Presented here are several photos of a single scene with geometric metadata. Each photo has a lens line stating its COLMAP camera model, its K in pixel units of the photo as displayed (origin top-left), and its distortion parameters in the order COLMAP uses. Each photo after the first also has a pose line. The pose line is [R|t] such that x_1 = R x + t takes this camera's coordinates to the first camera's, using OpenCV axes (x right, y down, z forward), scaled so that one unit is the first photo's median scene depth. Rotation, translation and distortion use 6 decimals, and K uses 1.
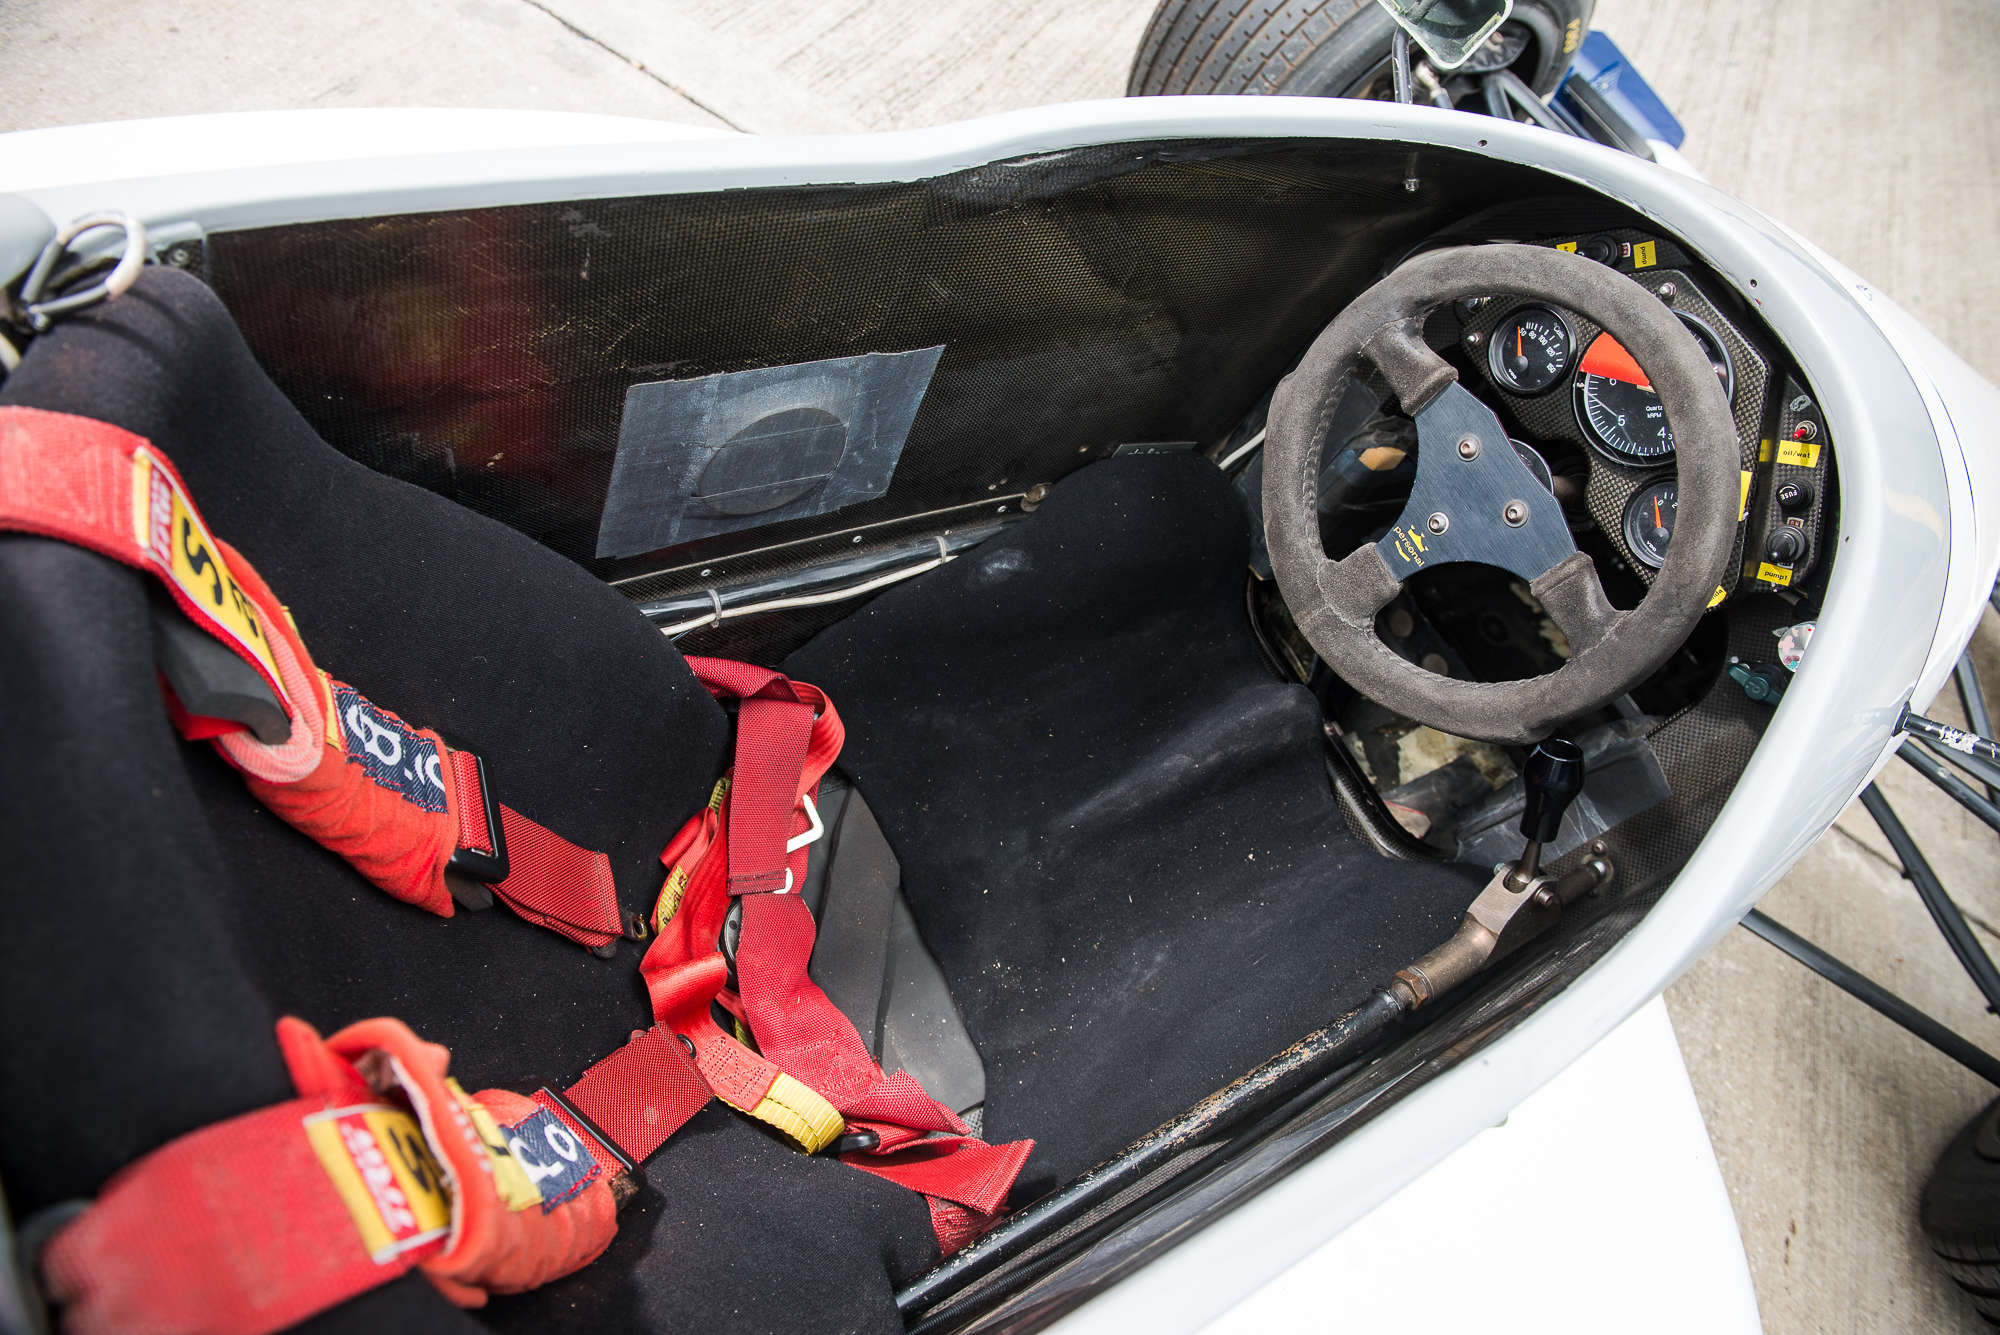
lens RADIAL K [[1383.9, 0, 998.7], [0, 1383.9, 667.8], [0, 0, 1]] dist [0.002177, 0.000520]
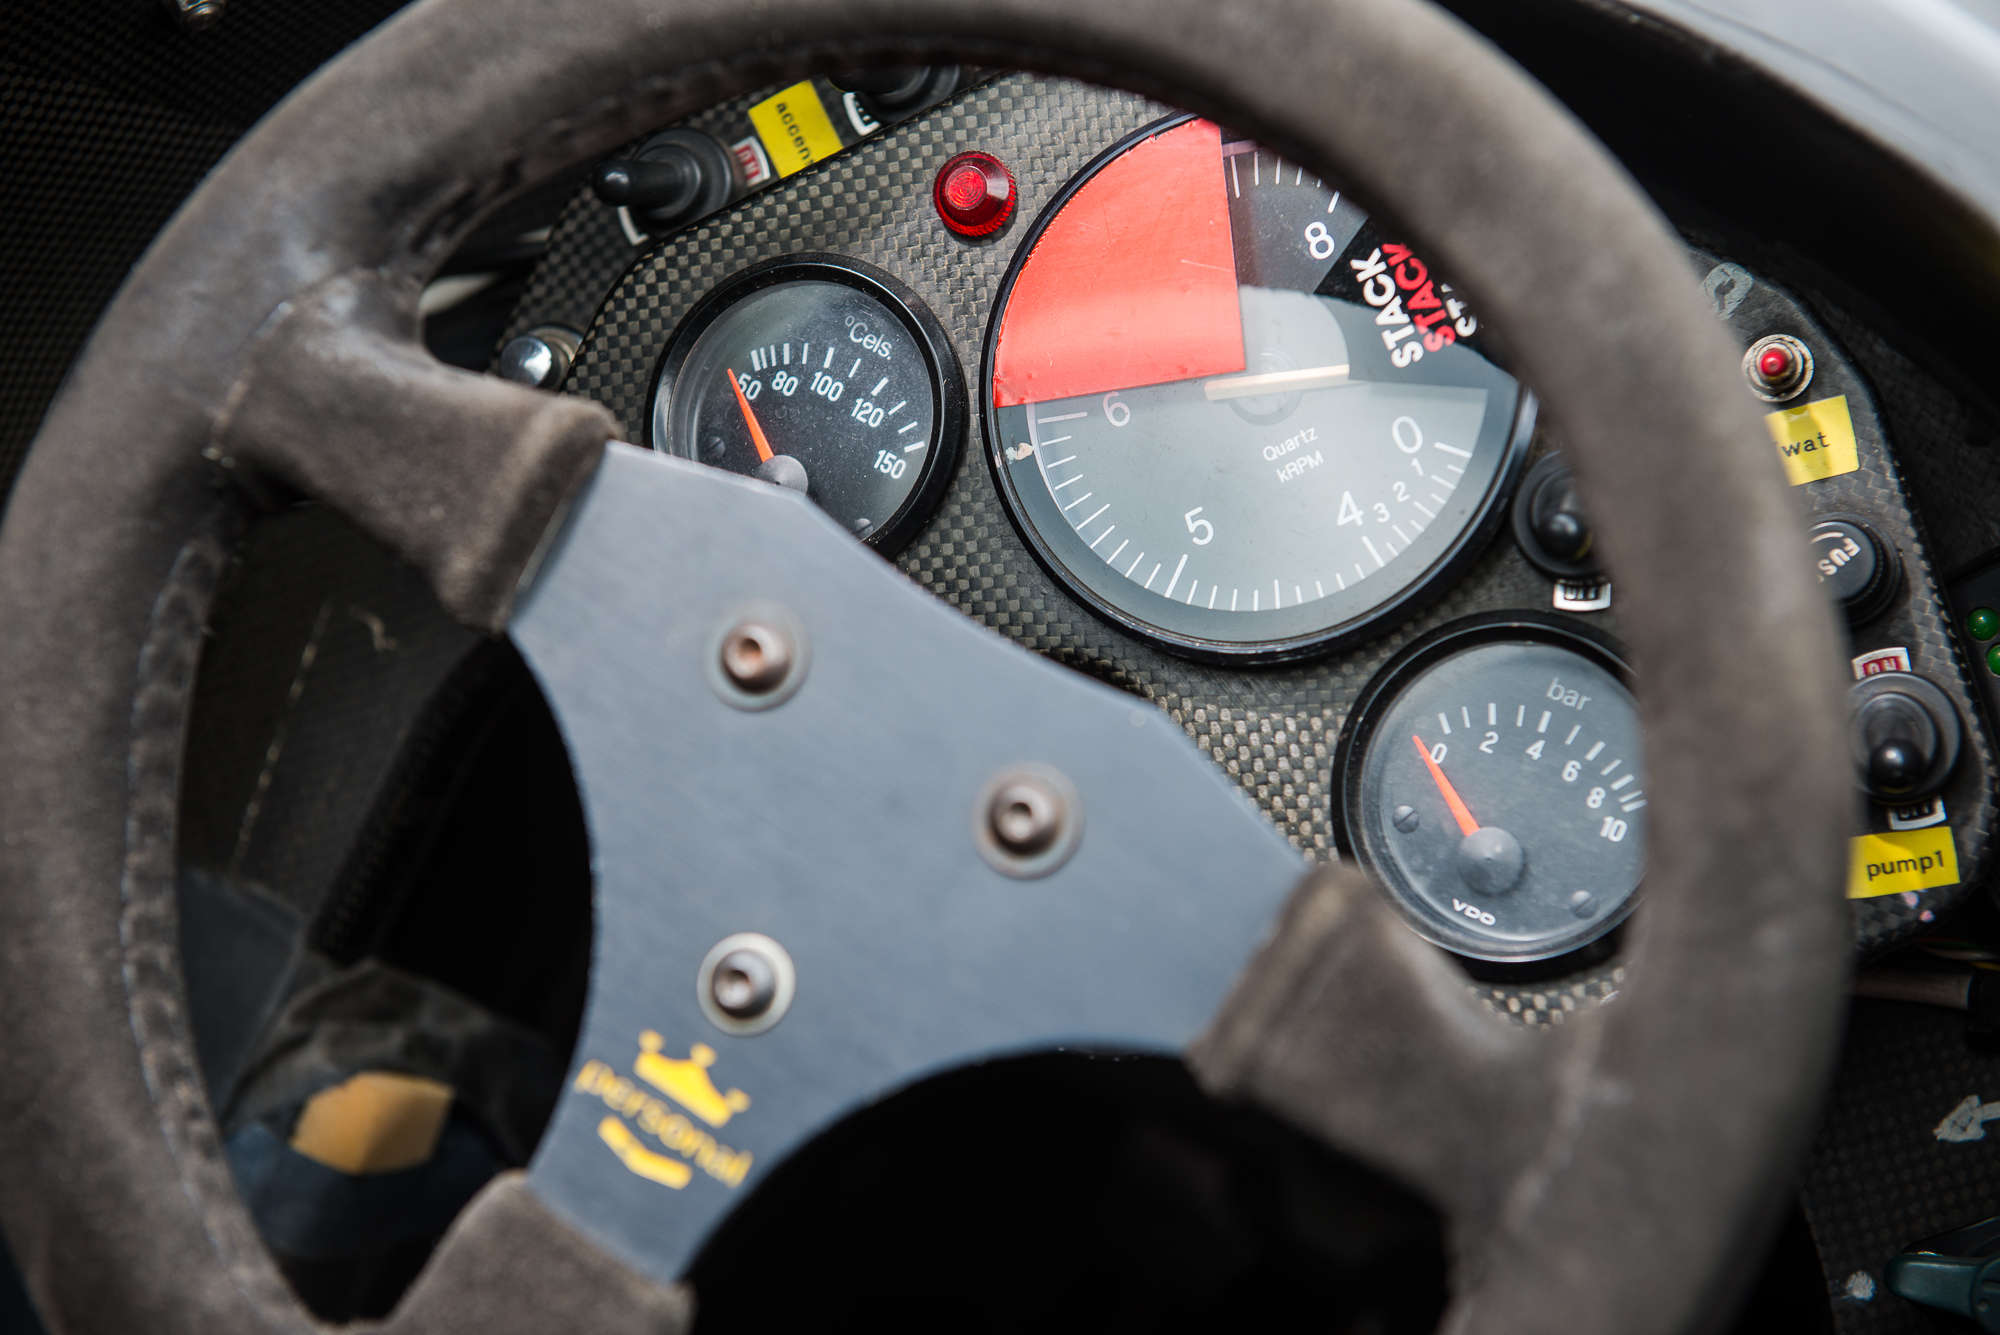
lens RADIAL K [[3883.8, 0, 999.9], [0, 3883.8, 666.7], [0, 0, 1]] dist [0.040107, 0.000000]
pose [[0.843736, -0.148736, 0.515740, 0.015875], [0.380290, 0.843728, -0.378818, 0.118697], [-0.378800, 0.515752, 0.768446, 0.431809]]
